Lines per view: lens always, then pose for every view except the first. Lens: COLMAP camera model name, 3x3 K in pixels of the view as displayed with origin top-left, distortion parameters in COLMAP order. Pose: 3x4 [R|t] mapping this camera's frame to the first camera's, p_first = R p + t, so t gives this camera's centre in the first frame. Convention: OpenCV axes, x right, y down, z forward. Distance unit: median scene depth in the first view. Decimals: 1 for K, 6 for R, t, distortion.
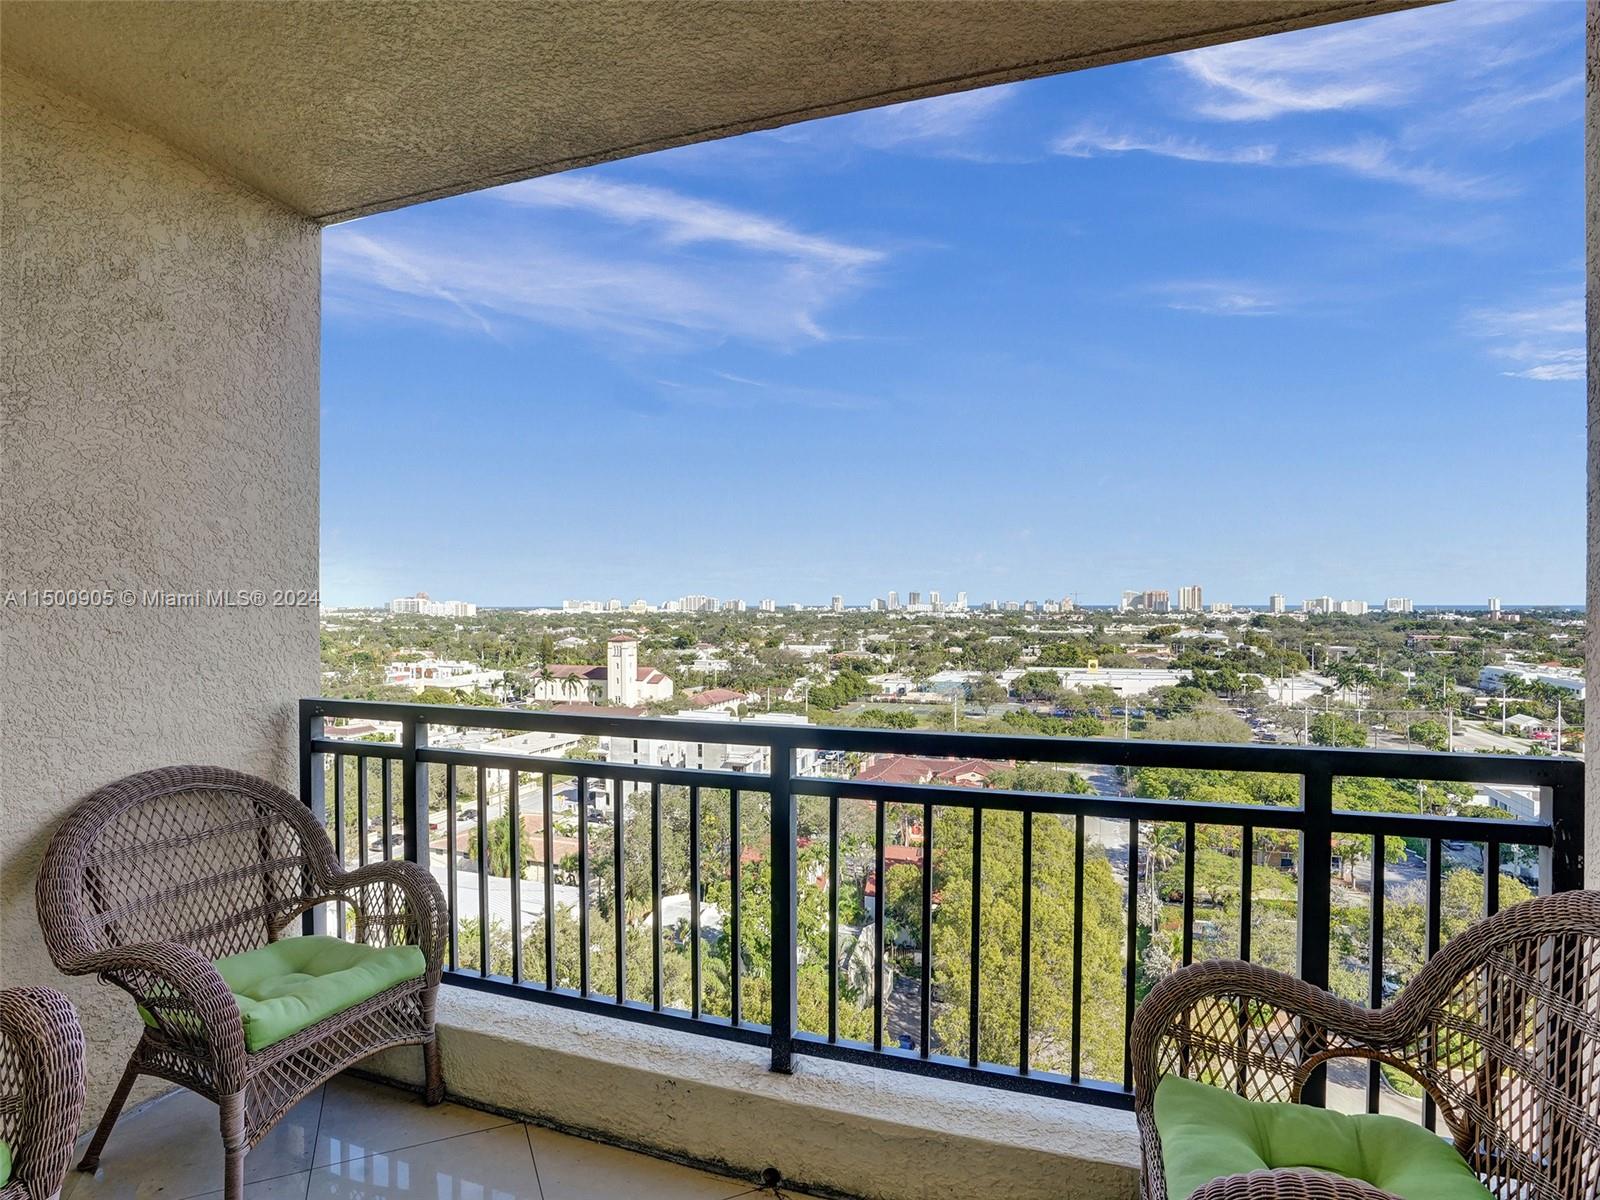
lens RADIAL K [[819.2, 0, 800.0], [0, 819.2, 600.0], [0, 0, 1]] dist [-0.053459, -0.000234]
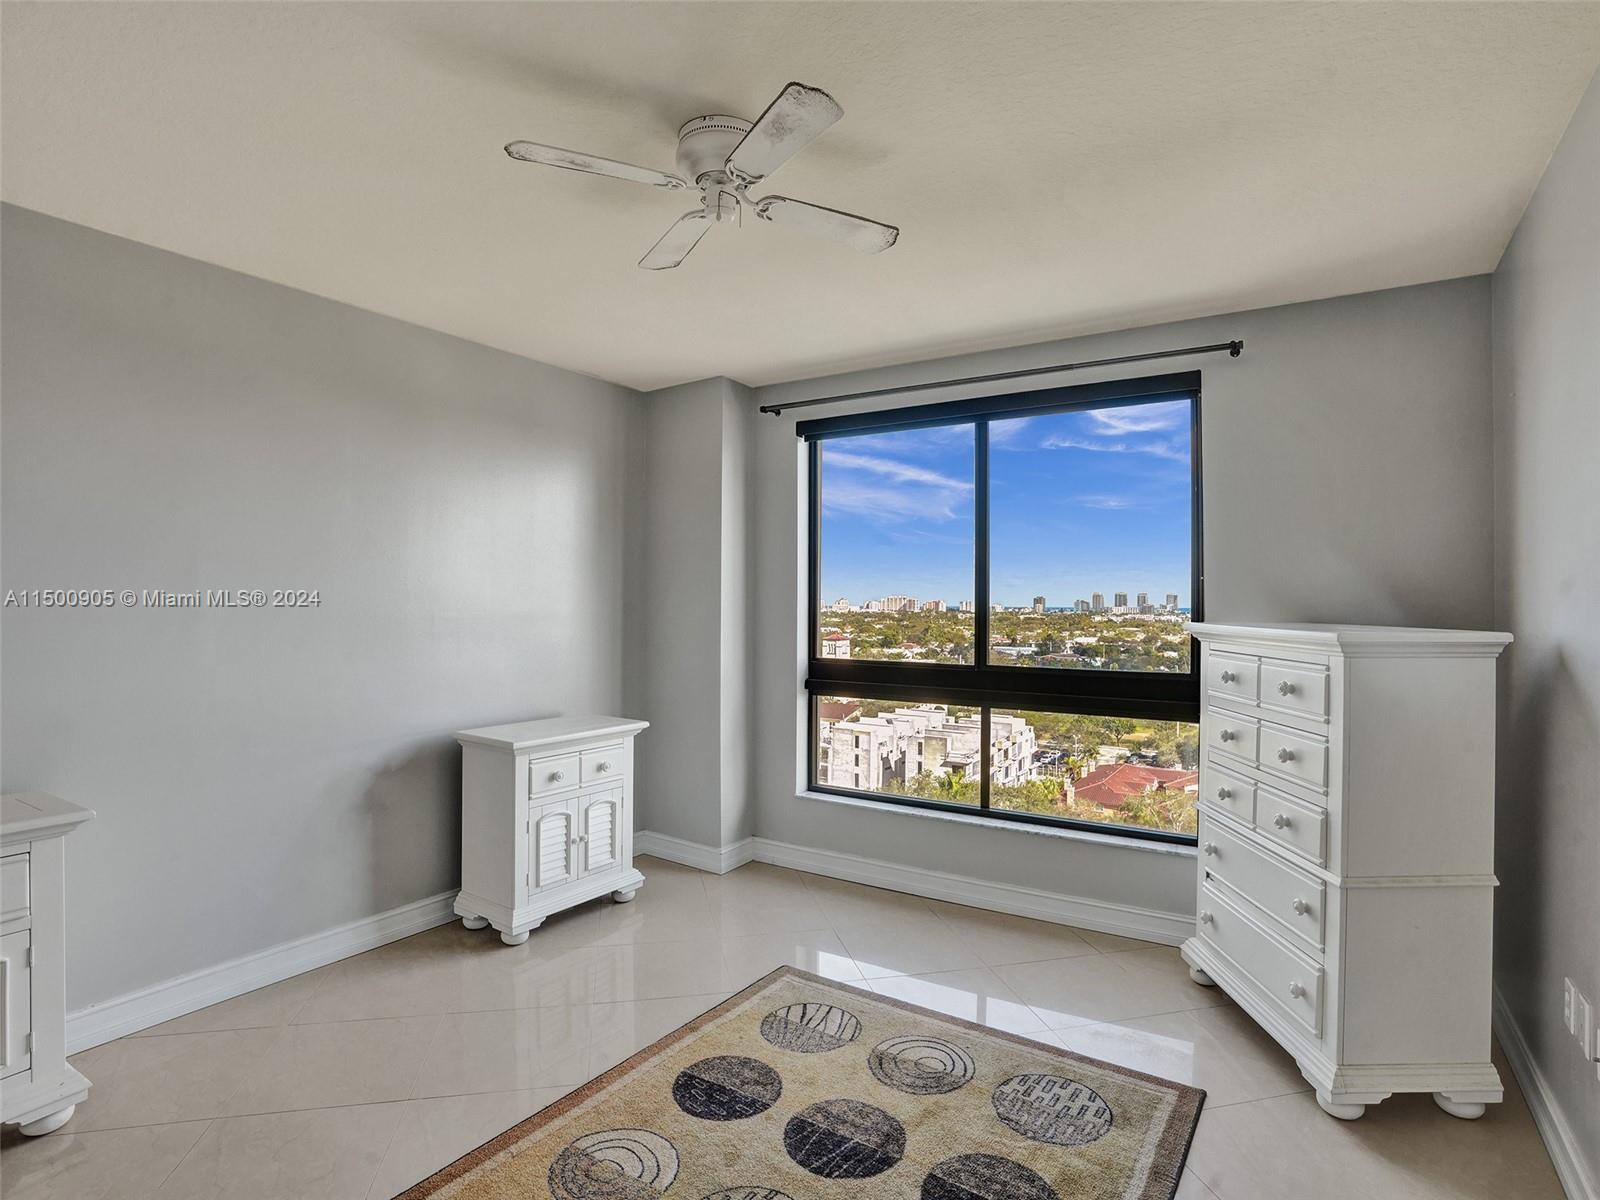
lens RADIAL K [[819.2, 0, 800.0], [0, 819.2, 600.0], [0, 0, 1]] dist [-0.053459, -0.000234]
pose [[0.968951, 0.004793, -0.247206, 0.200173], [-0.004820, 0.999988, 0.000499, -0.048876], [0.247206, 0.000708, 0.968963, -1.697929]]
